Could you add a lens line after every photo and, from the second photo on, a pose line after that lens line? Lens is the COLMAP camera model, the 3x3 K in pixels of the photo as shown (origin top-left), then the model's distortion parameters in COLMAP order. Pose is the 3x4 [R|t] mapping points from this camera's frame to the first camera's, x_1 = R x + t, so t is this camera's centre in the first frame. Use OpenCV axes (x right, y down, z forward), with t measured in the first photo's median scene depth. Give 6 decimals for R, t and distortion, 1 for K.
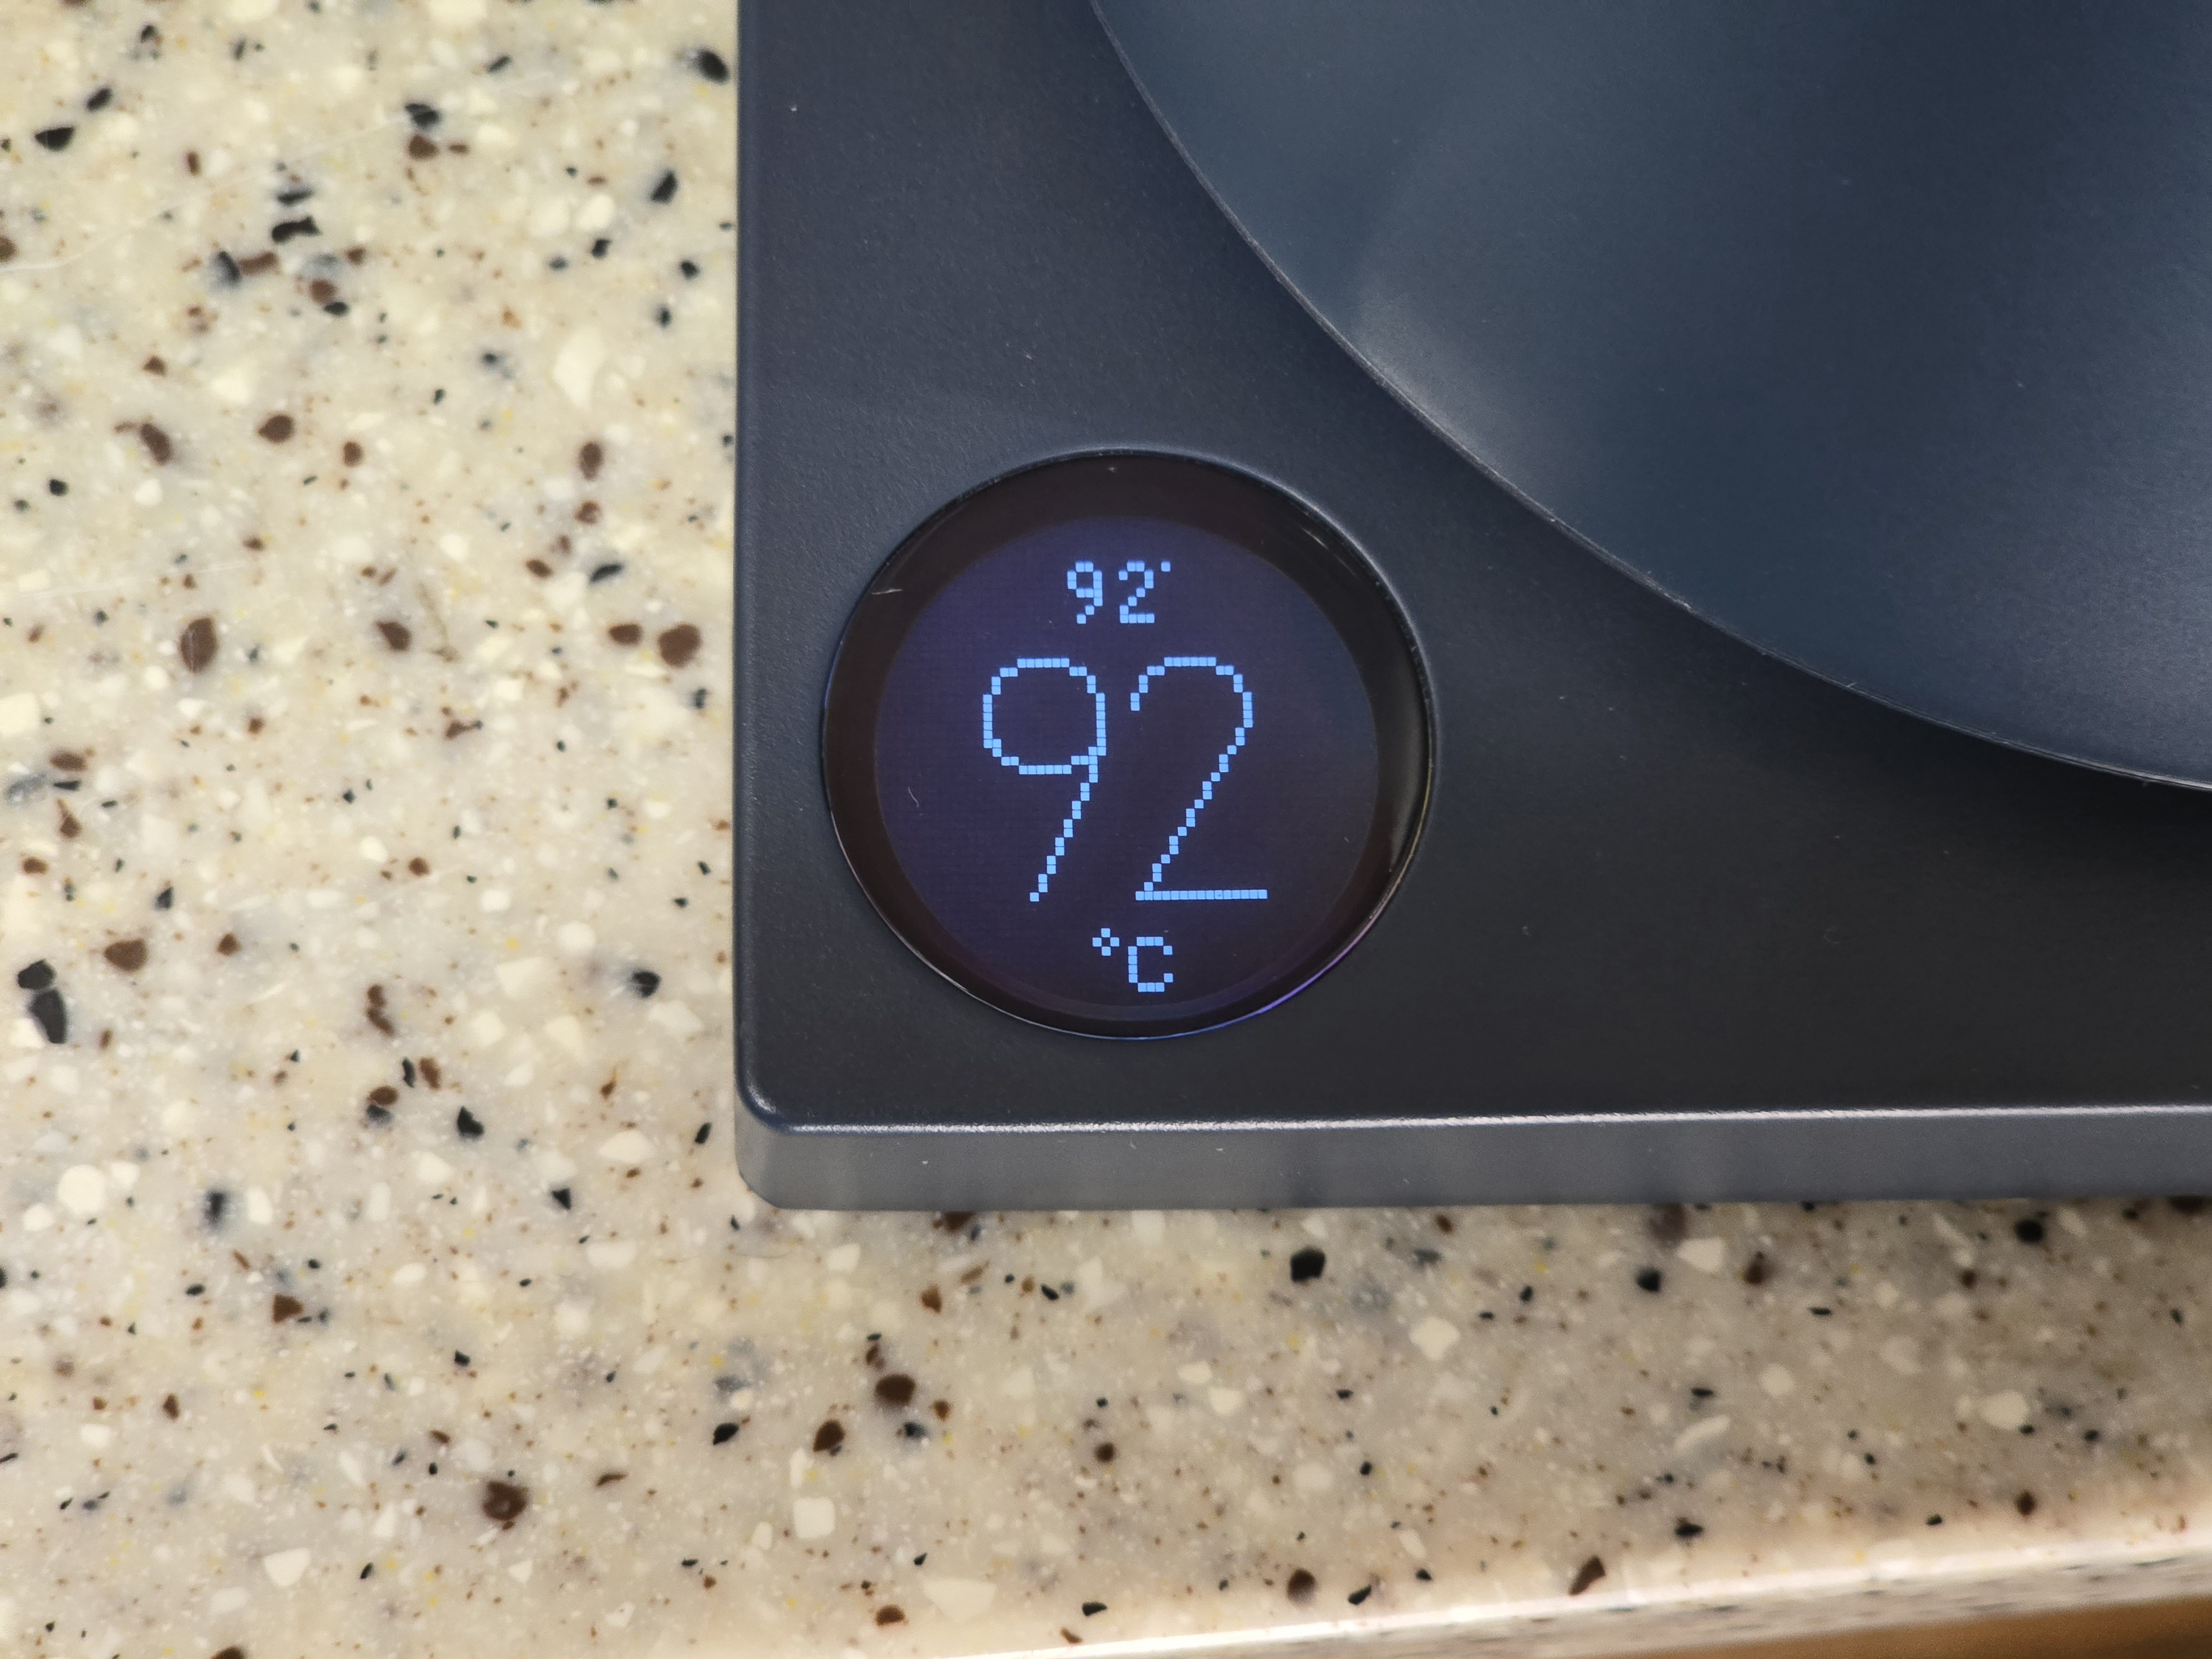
lens RADIAL K [[4880.2, 0, 1106.0], [0, 4880.2, 829.5], [0, 0, 1]] dist [0.027496, -1.267767]
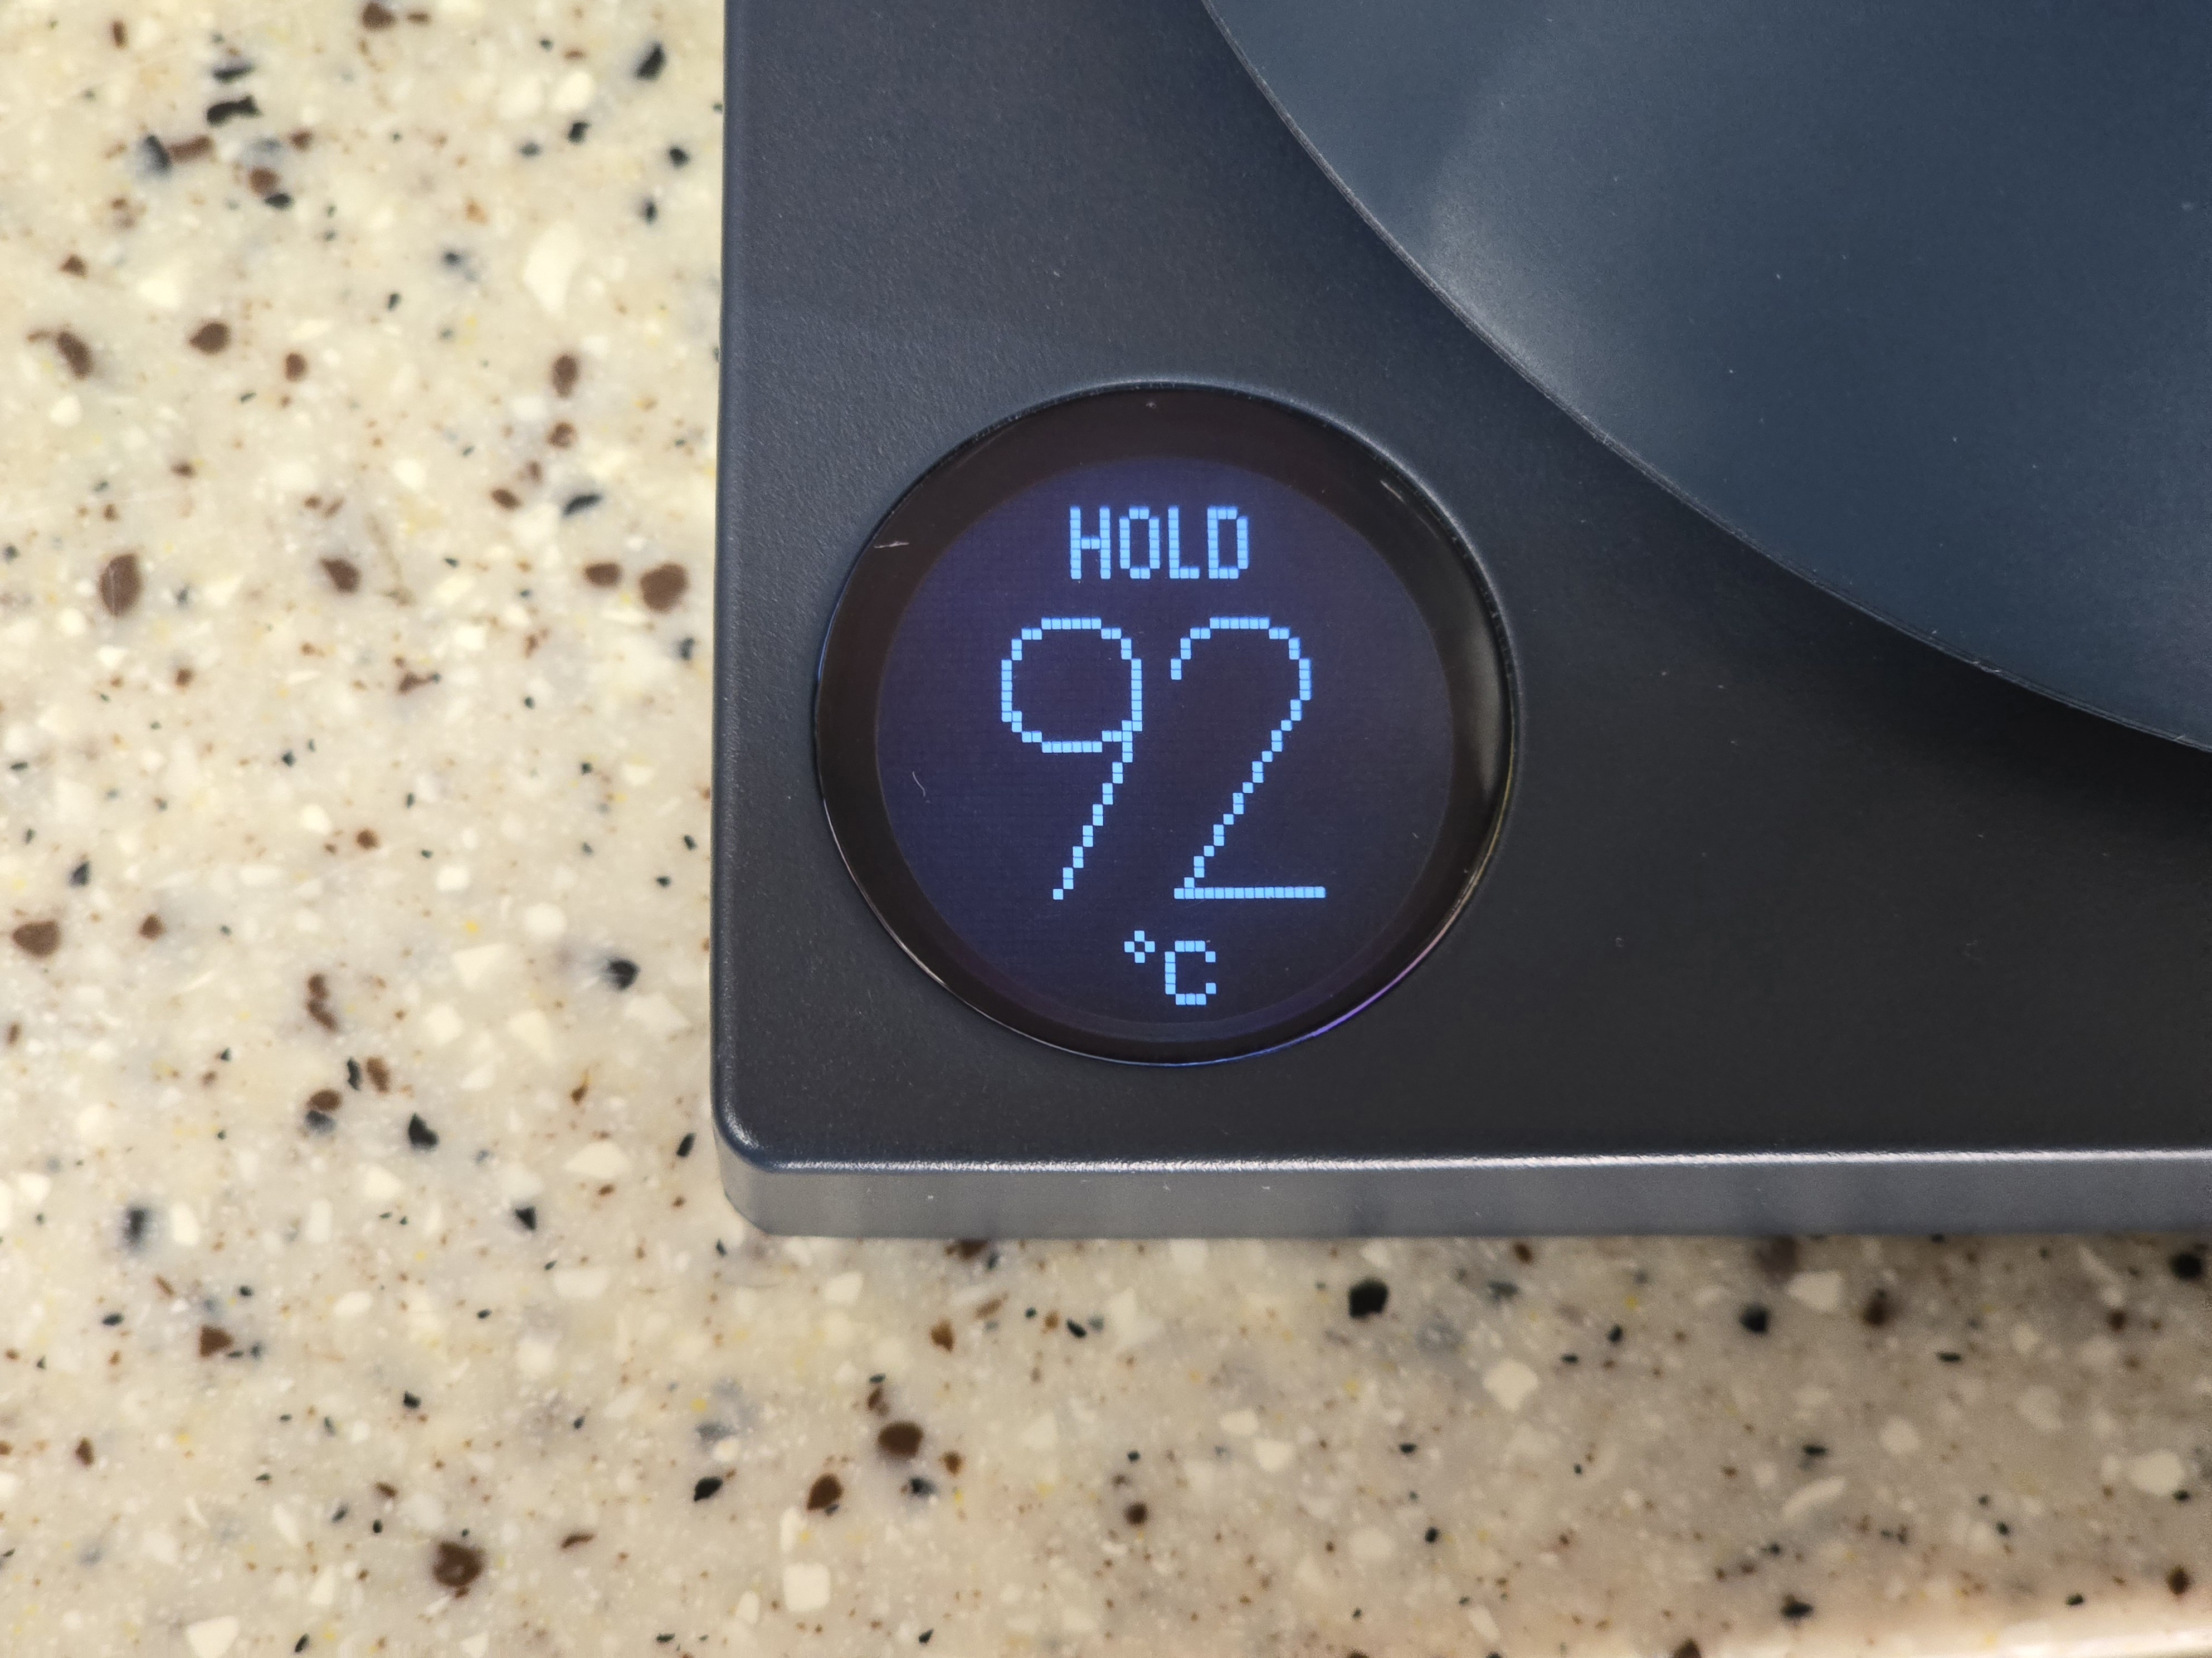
lens RADIAL K [[4879.5, 0, 1106.0], [0, 4879.5, 829.0], [0, 0, 1]] dist [0.027496, -1.267767]
pose [[0.999792, 0.007871, -0.018802, 0.009785], [-0.006952, 0.998802, 0.048444, -0.038547], [0.019161, -0.048304, 0.998649, 0.121446]]
